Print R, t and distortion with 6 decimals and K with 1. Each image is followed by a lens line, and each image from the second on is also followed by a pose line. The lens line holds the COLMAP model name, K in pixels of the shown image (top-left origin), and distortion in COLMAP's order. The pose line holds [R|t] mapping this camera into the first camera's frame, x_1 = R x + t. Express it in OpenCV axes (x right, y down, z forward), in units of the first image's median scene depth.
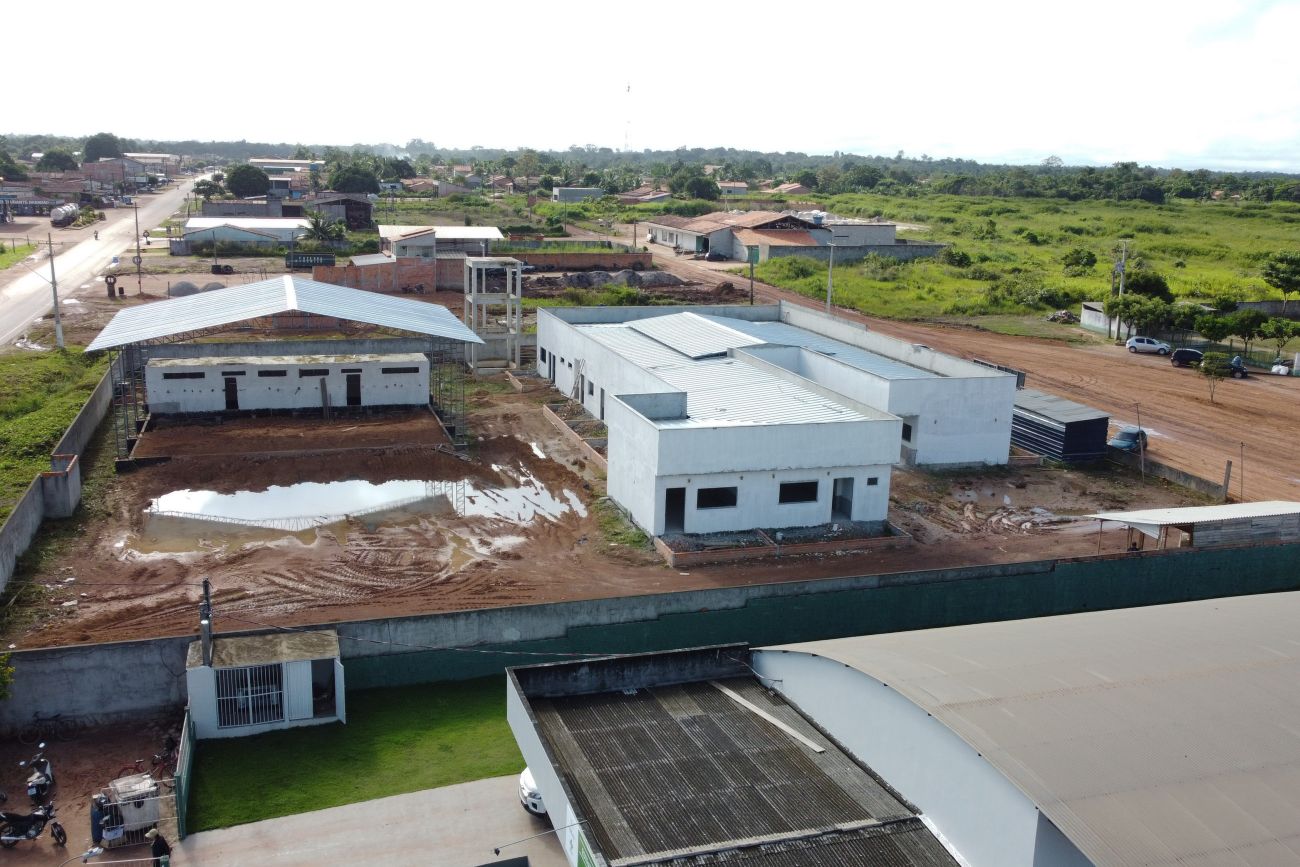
lens RADIAL K [[1158.8, 0, 645.1], [0, 1158.8, 434.4], [0, 0, 1]] dist [0.006659, -0.010282]
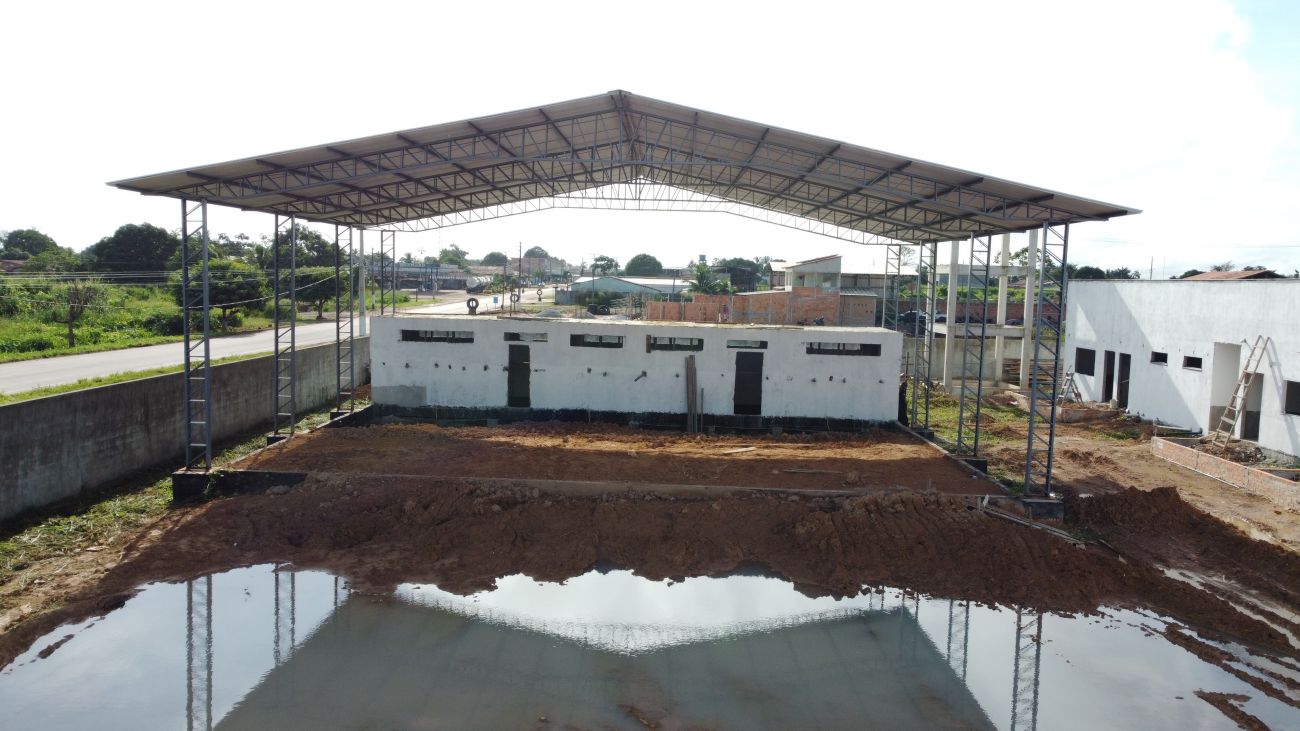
lens RADIAL K [[981.1, 0, 650.0], [0, 981.1, 365.5], [0, 0, 1]] dist [-0.001647, -0.007724]
pose [[0.947550, 0.027800, -0.318396, -0.185300], [-0.077247, 0.986595, -0.143745, 0.021297], [0.310132, 0.160801, 0.936996, 0.694084]]
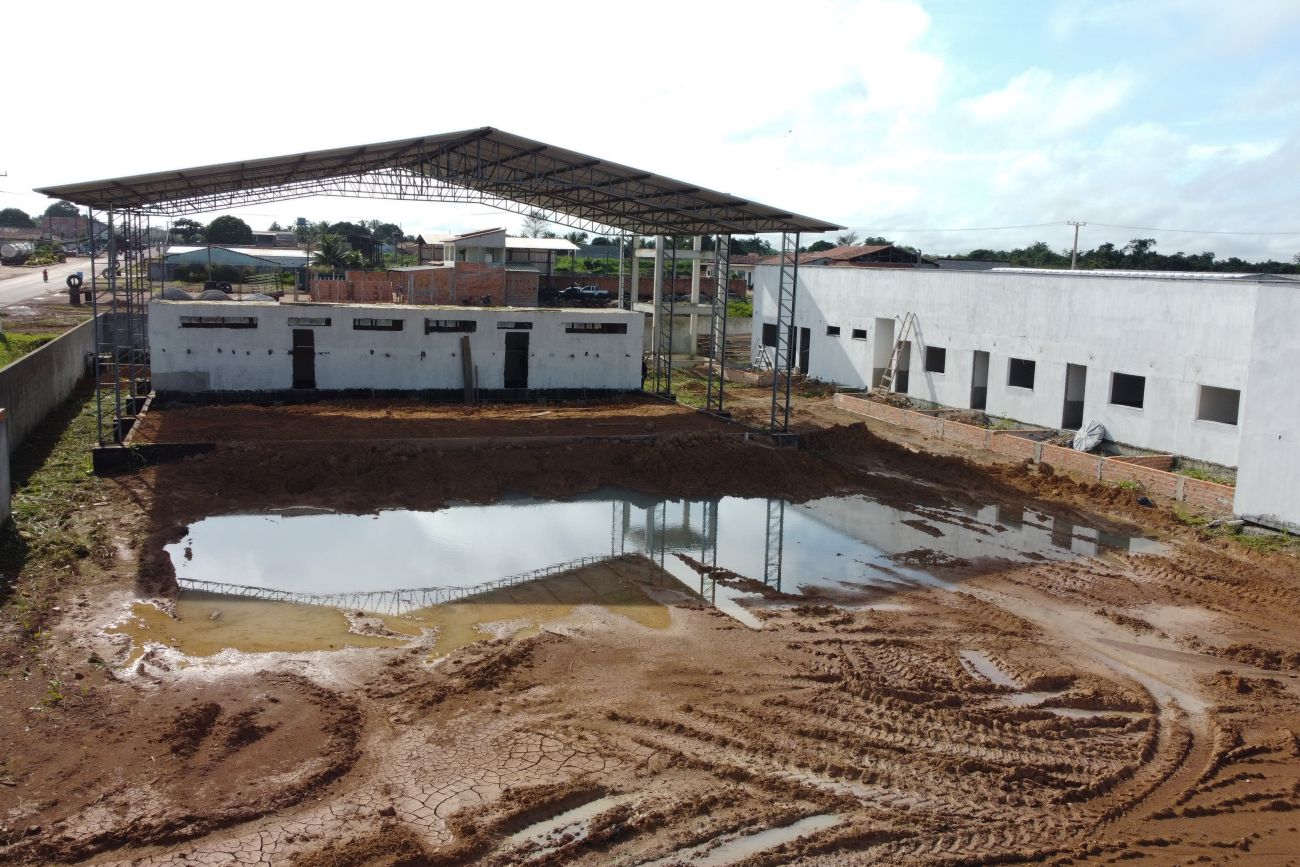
lens RADIAL K [[1158.8, 0, 645.1], [0, 1158.8, 434.4], [0, 0, 1]] dist [0.006659, -0.010282]
pose [[0.999359, 0.001930, 0.035740, -0.246396], [0.001084, 0.996455, -0.084117, 0.053116], [-0.035776, 0.084102, 0.995815, 0.517667]]
